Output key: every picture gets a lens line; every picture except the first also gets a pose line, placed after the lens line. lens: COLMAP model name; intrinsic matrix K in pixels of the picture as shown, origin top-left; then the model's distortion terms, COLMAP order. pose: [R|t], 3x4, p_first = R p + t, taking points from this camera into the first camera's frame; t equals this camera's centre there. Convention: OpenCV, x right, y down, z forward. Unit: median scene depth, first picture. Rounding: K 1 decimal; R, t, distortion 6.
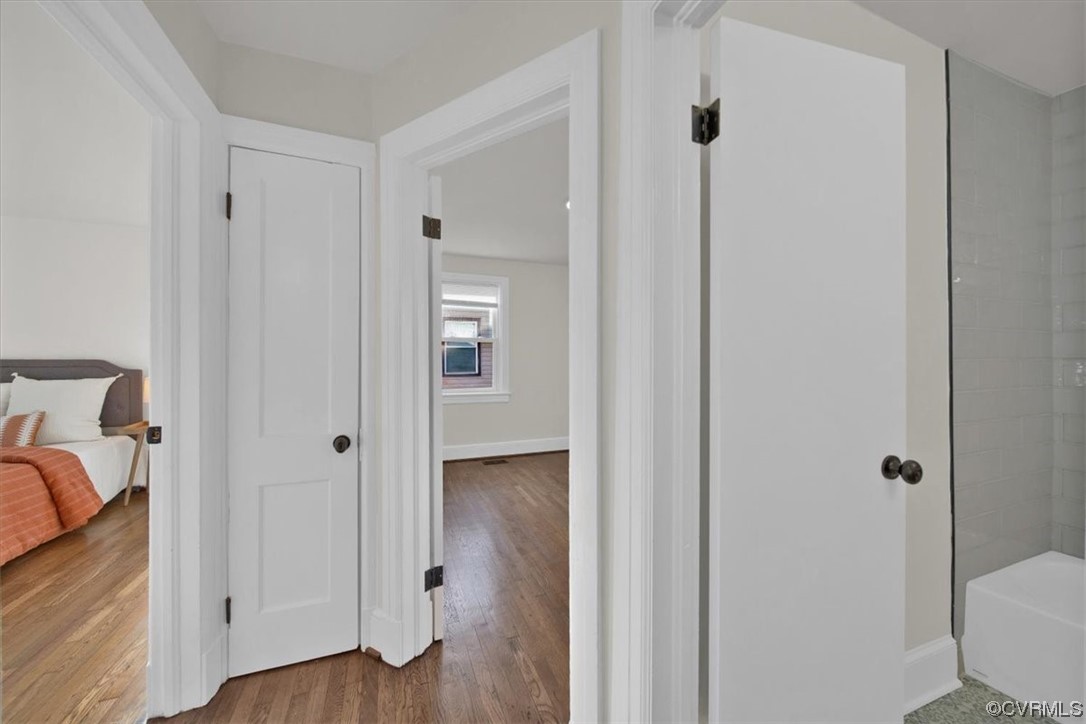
lens RADIAL K [[405.7, 0, 540.8], [0, 405.7, 358.9], [0, 0, 1]] dist [-0.001168, -0.001270]
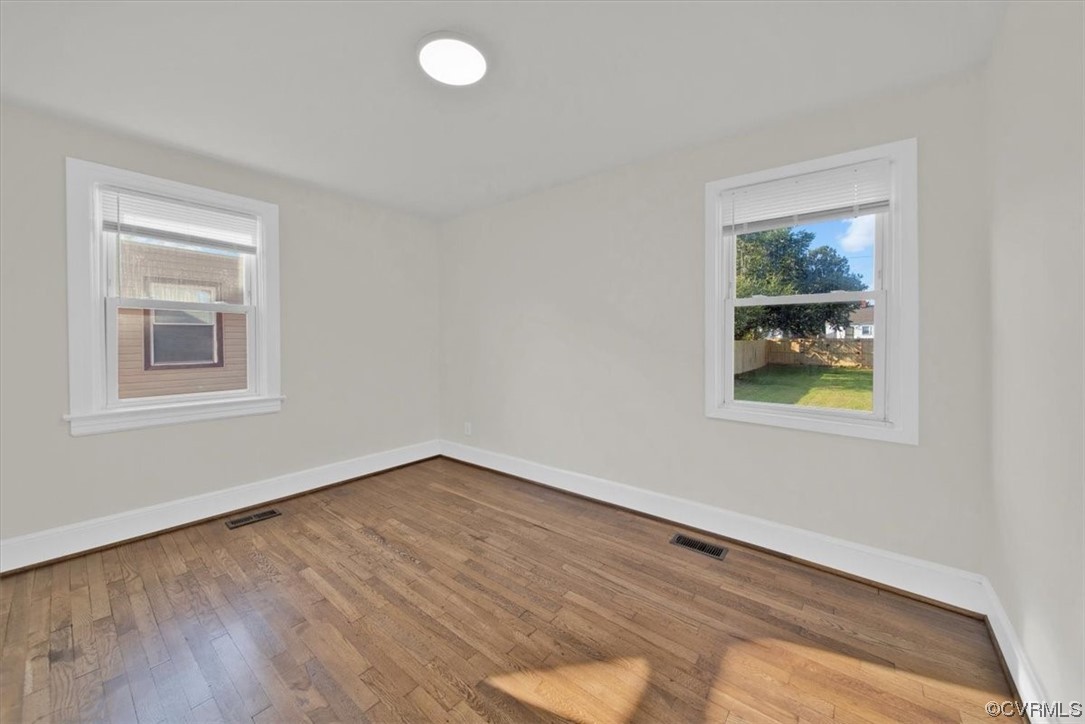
lens RADIAL K [[397.9, 0, 542.7], [0, 397.9, 342.5], [0, 0, 1]] dist [0.004879, -0.001660]
pose [[0.864156, -0.007338, 0.503170, -0.057563], [0.006554, 0.999973, 0.003327, 0.008106], [-0.503181, 0.000422, 0.864181, 0.419839]]
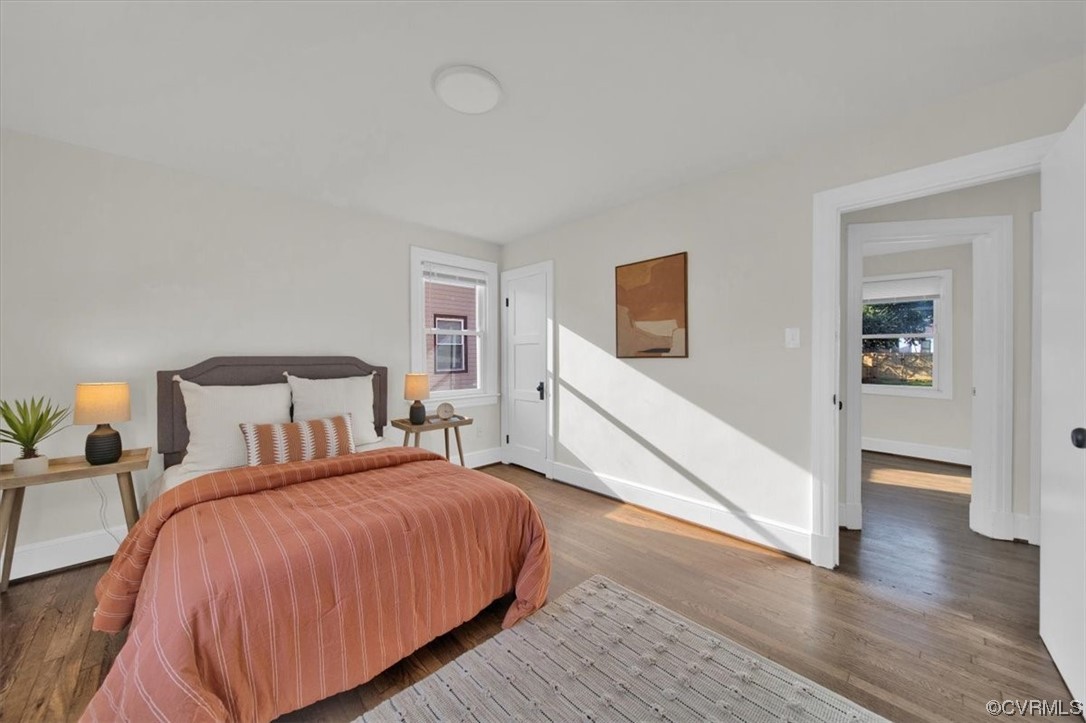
lens RADIAL K [[398.3, 0, 540.6], [0, 398.3, 358.2], [0, 0, 1]] dist [0.004879, -0.001660]
pose [[0.915035, -0.008072, 0.403295, -0.518075], [0.005659, 0.999958, 0.007175, 0.006316], [-0.403336, -0.004283, 0.915042, 0.226256]]
